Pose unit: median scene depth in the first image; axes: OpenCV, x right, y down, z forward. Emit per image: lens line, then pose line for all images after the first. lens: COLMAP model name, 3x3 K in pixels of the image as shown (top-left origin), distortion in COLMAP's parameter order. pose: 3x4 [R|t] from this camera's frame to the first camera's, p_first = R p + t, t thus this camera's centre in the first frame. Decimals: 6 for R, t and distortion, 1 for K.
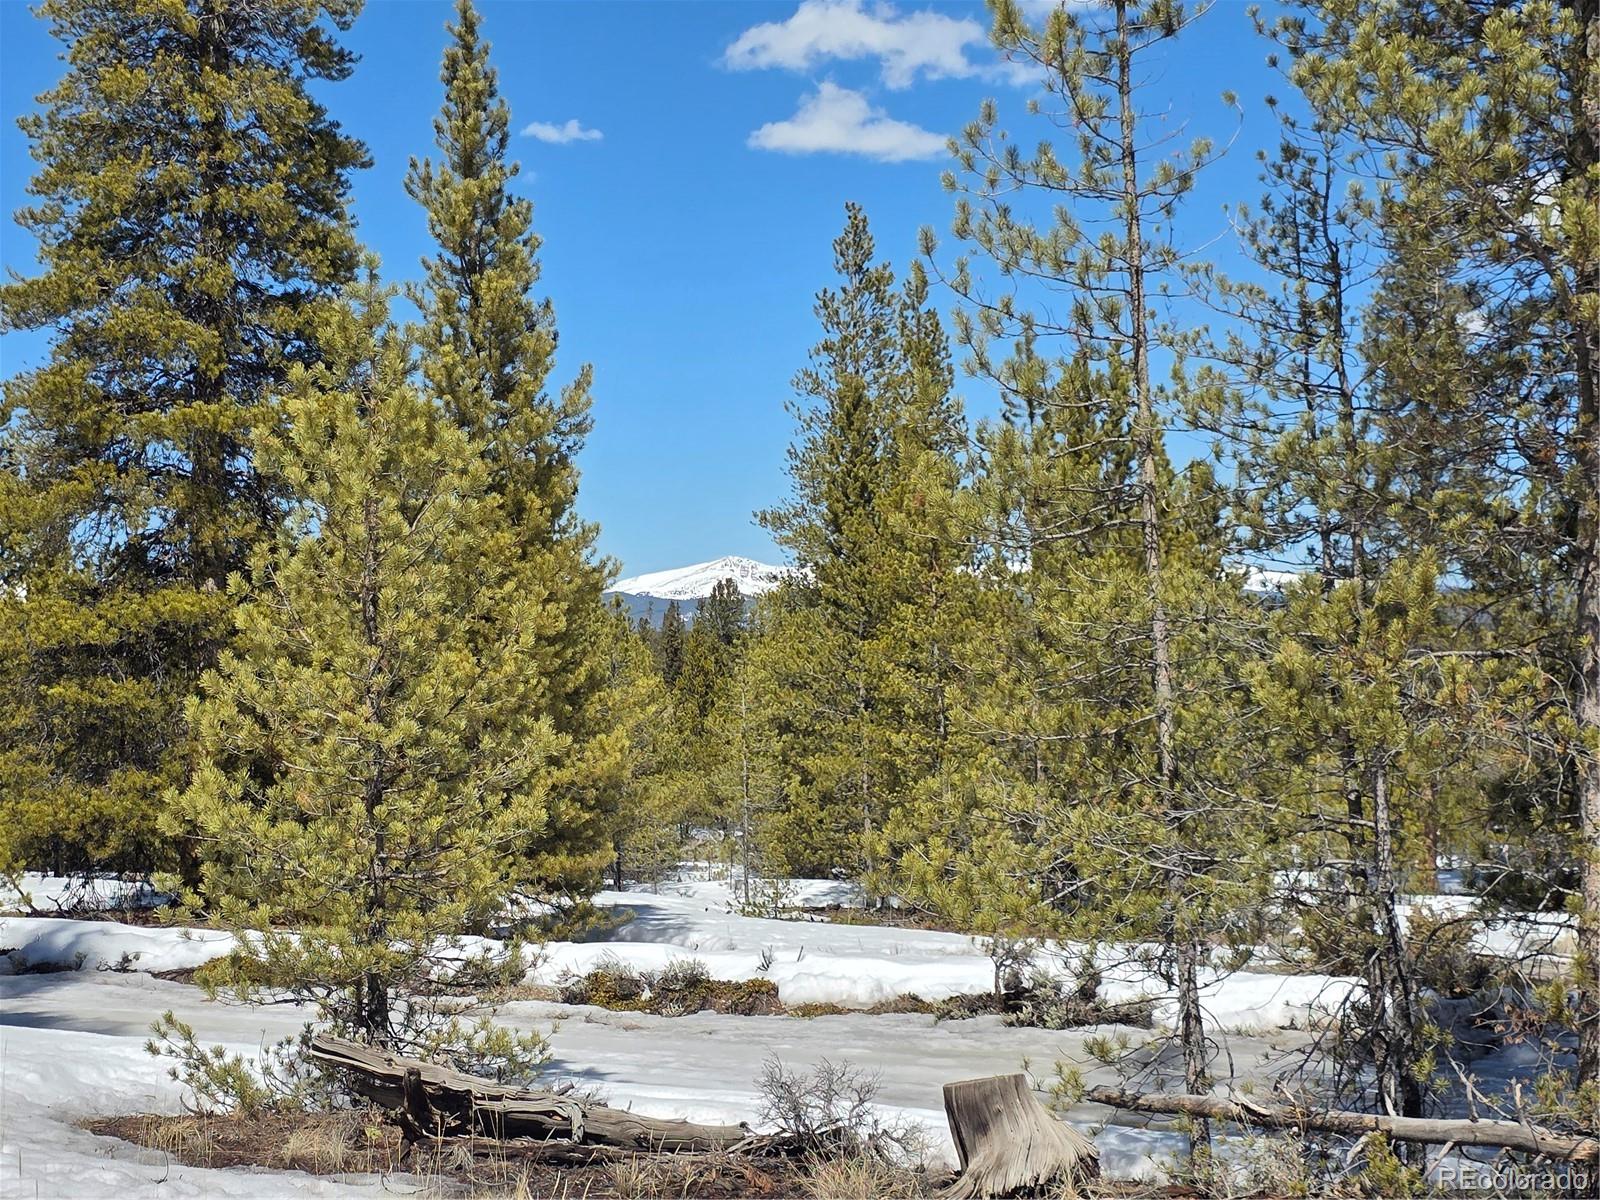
lens RADIAL K [[2695.9, 0, 757.5], [0, 2695.9, 580.8], [0, 0, 1]] dist [0.225774, 0.000000]
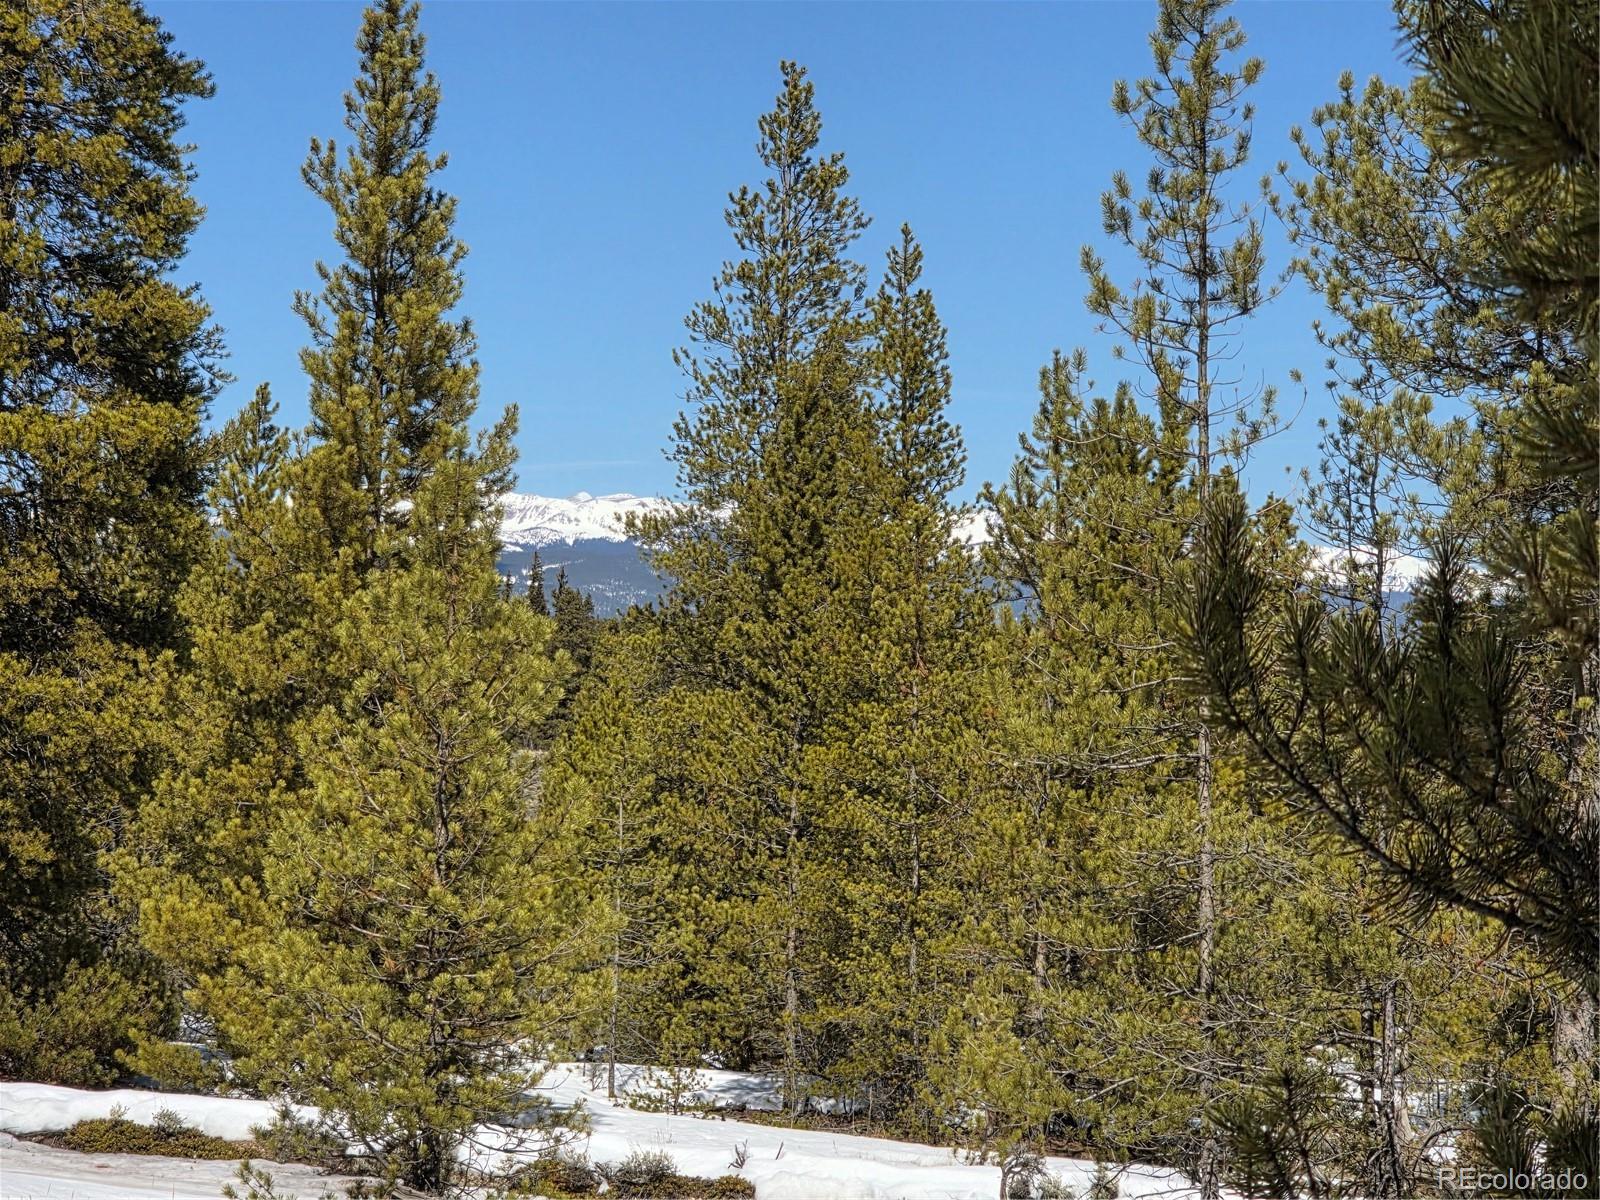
lens RADIAL K [[4927.9, 0, 794.2], [0, 4927.9, 603.9], [0, 0, 1]] dist [-0.360668, 0.000000]
pose [[0.996375, 0.058159, 0.062079, -0.066989], [-0.059052, 0.998175, 0.012637, -0.045173], [-0.061230, -0.016257, 0.997991, -0.442010]]
